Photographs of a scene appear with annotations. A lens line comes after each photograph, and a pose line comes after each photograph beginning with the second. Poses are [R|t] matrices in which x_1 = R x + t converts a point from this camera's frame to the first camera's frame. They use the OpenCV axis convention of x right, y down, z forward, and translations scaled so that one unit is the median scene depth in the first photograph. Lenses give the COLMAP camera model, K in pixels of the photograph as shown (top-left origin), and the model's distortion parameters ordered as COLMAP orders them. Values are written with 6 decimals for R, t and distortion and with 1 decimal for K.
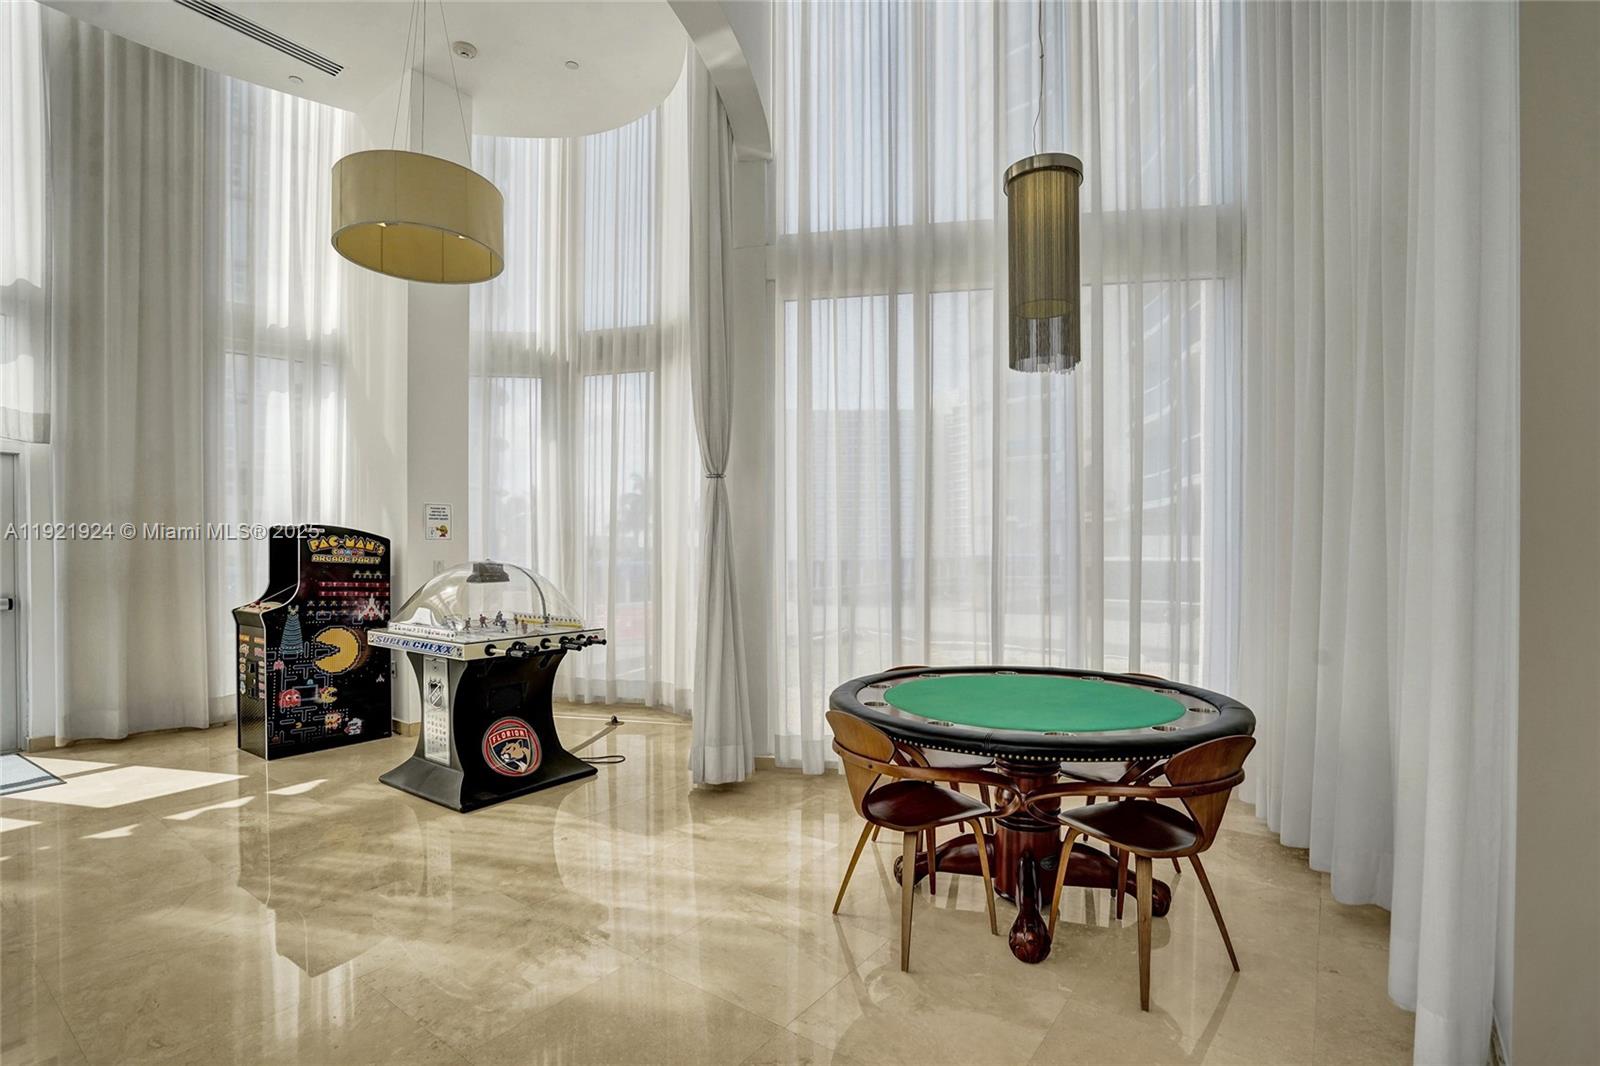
lens RADIAL K [[762.9, 0, 807.3], [0, 762.9, 550.2], [0, 0, 1]] dist [-0.002498, -0.000305]
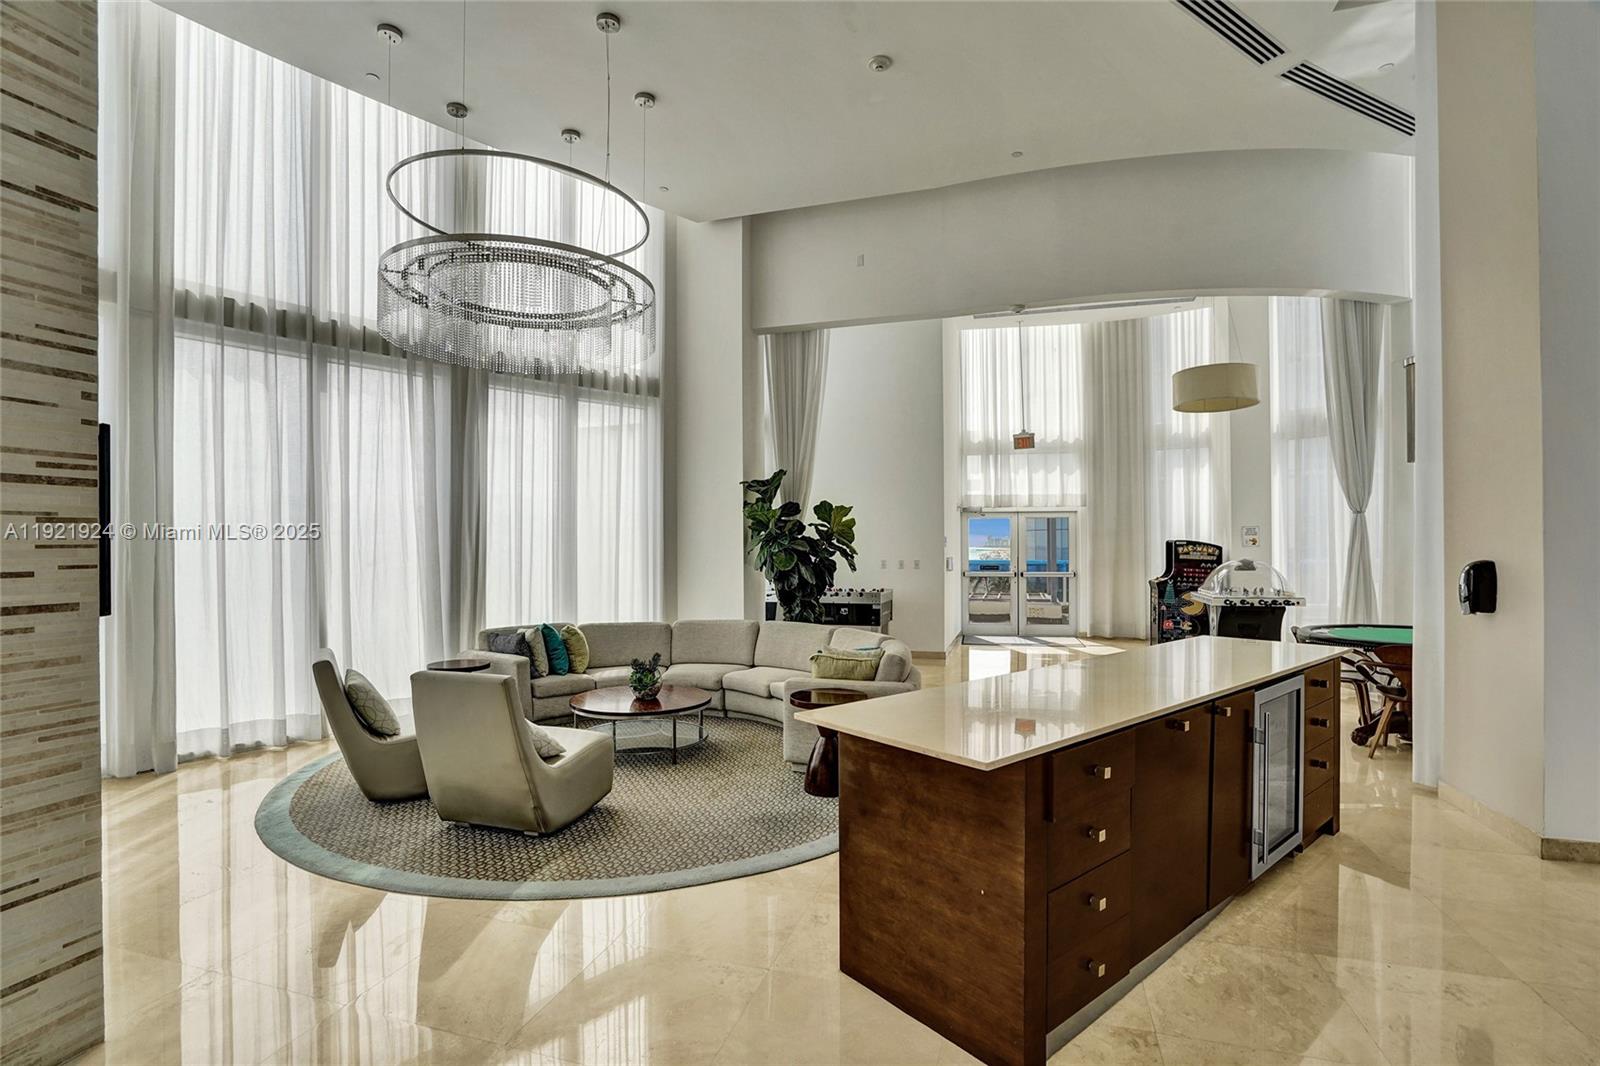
lens RADIAL K [[762.9, 0, 807.3], [0, 762.9, 550.2], [0, 0, 1]] dist [-0.002498, -0.000305]
pose [[0.377247, -0.007935, -0.926079, 0.812632], [0.004465, 0.999967, -0.006749, 0.002564], [0.926102, -0.001589, 0.377270, -0.643015]]
